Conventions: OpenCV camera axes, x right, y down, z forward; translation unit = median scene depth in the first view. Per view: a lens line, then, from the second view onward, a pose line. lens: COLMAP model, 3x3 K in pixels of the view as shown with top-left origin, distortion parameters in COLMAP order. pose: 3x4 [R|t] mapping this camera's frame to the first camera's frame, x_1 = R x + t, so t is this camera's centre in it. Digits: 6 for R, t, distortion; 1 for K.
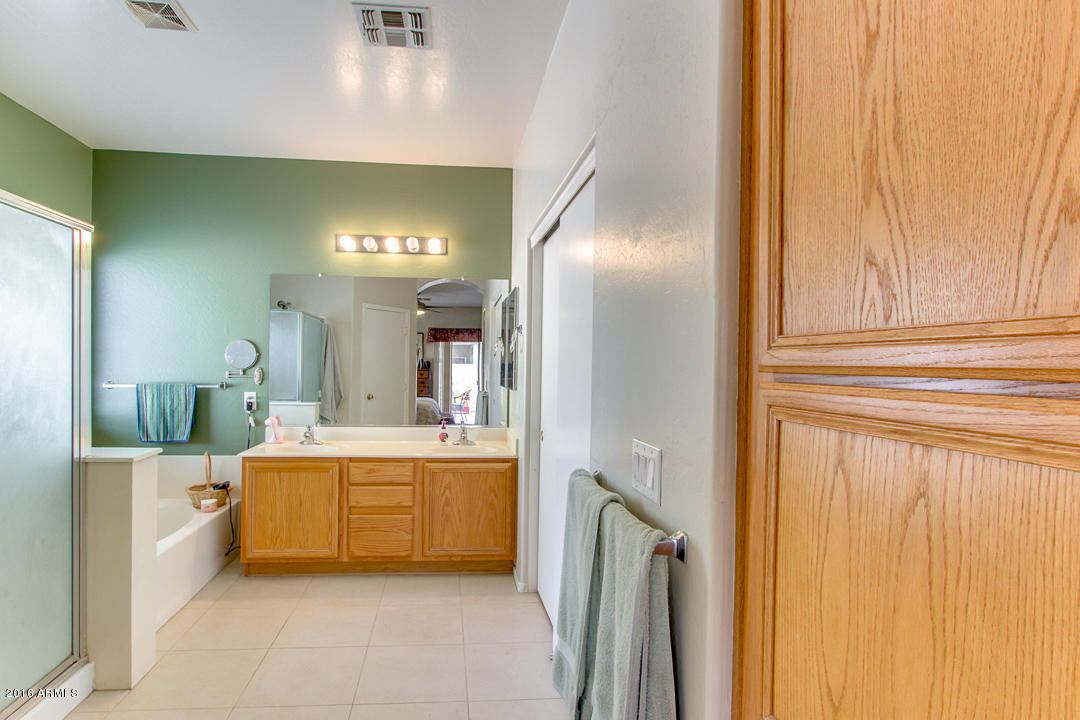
lens RADIAL K [[555.2, 0, 491.4], [0, 555.2, 375.6], [0, 0, 1]] dist [-0.000181, -0.000134]
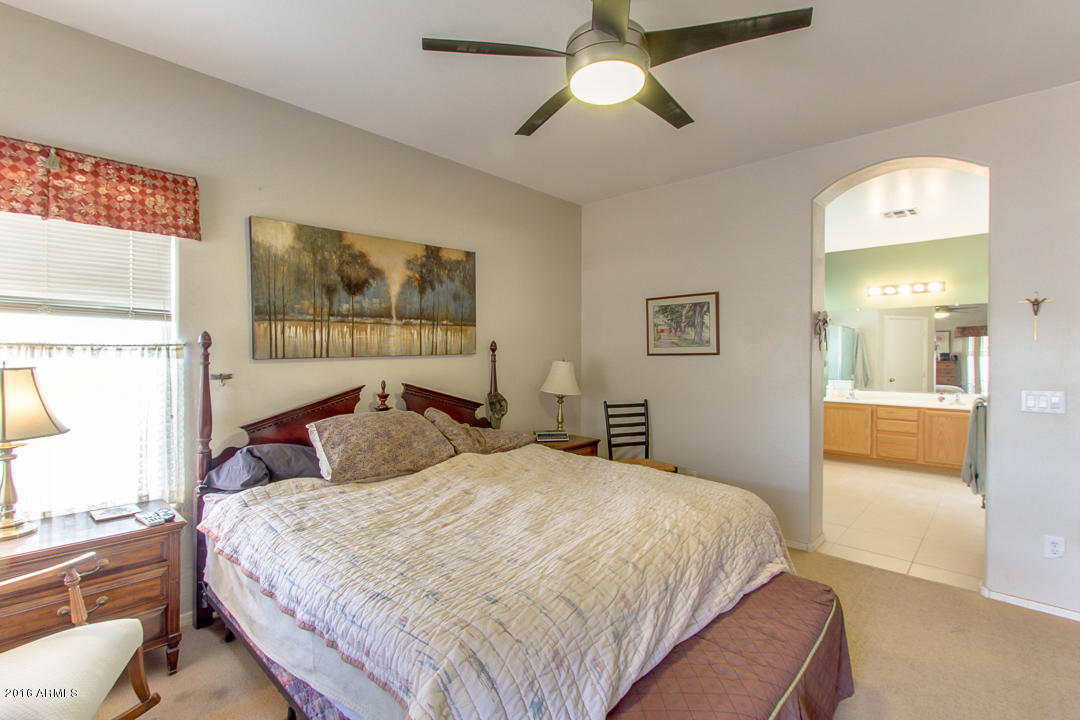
lens RADIAL K [[497.3, 0, 540.3], [0, 497.3, 355.5], [0, 0, 1]] dist [-0.001666, -0.000374]
pose [[0.670376, -0.008625, -0.741972, 0.219782], [-0.011700, 0.999685, -0.022191, 0.024714], [0.741929, 0.023557, 0.670064, -0.934722]]
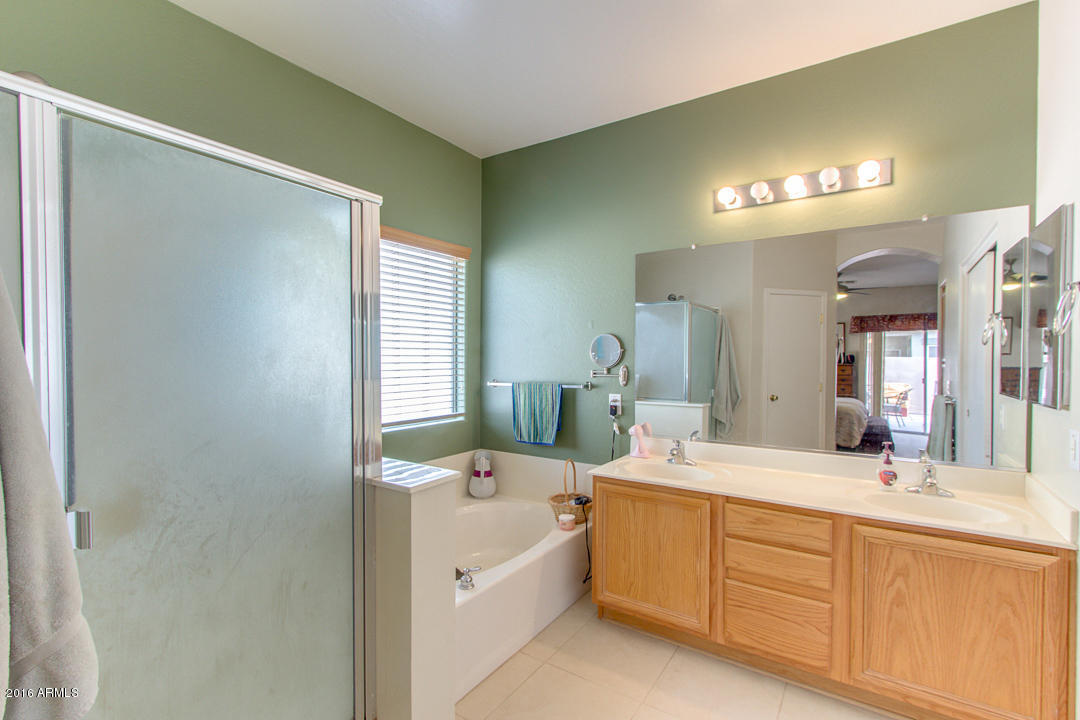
lens RADIAL K [[491.7, 0, 541.4], [0, 491.7, 364.9], [0, 0, 1]] dist [-0.000987, -0.000550]
pose [[0.781644, -0.003731, -0.623713, -0.046341], [-0.002247, 0.999959, -0.008797, -0.008839], [0.623721, 0.008277, 0.781604, 0.332117]]
